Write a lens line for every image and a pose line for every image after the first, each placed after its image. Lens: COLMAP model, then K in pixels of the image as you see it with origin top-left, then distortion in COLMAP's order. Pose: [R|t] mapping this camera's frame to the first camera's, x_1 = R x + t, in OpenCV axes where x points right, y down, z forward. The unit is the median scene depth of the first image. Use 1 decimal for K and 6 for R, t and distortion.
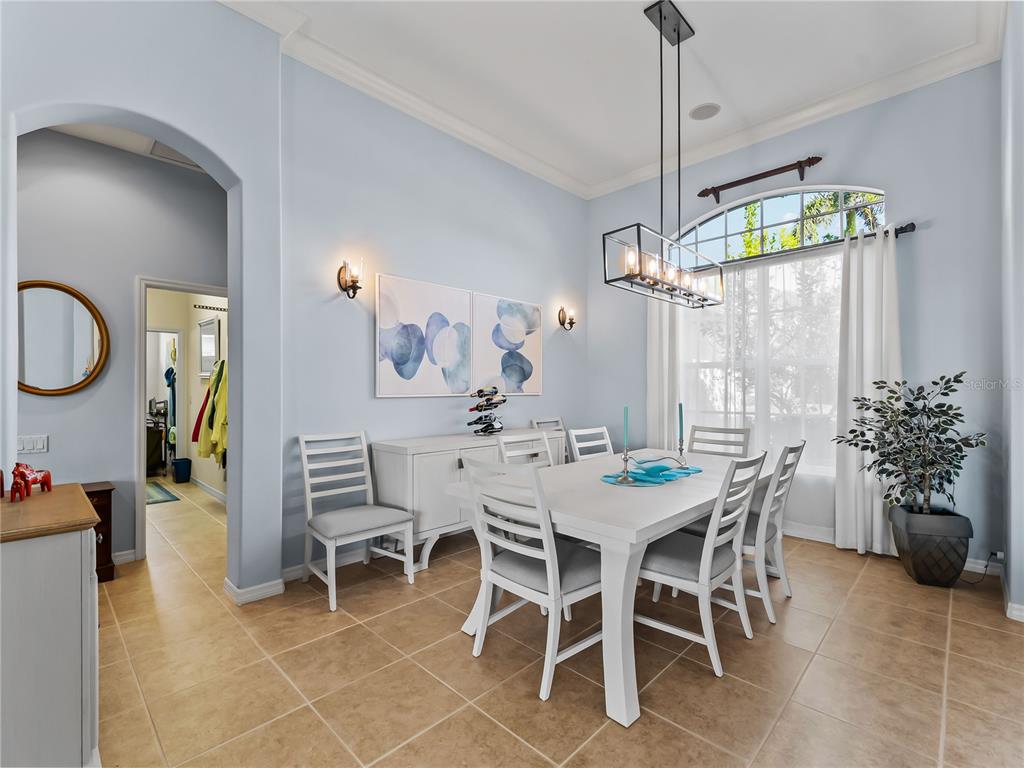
lens RADIAL K [[468.3, 0, 517.0], [0, 468.3, 385.4], [0, 0, 1]] dist [-0.005025, -0.000212]
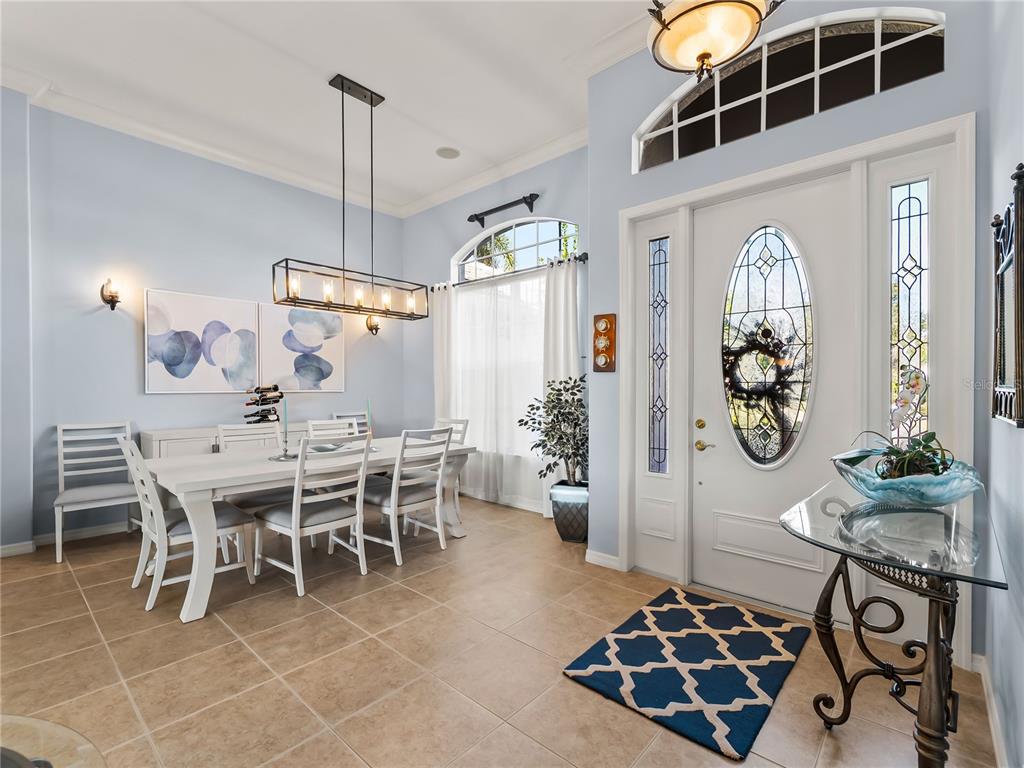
lens RADIAL K [[468.3, 0, 508.1], [0, 468.3, 389.7], [0, 0, 1]] dist [-0.005025, -0.000212]
pose [[0.998741, 0.001325, 0.050144, 0.512151], [-0.002013, 0.999905, 0.013668, -0.001573], [-0.050121, -0.013751, 0.998648, -0.207950]]
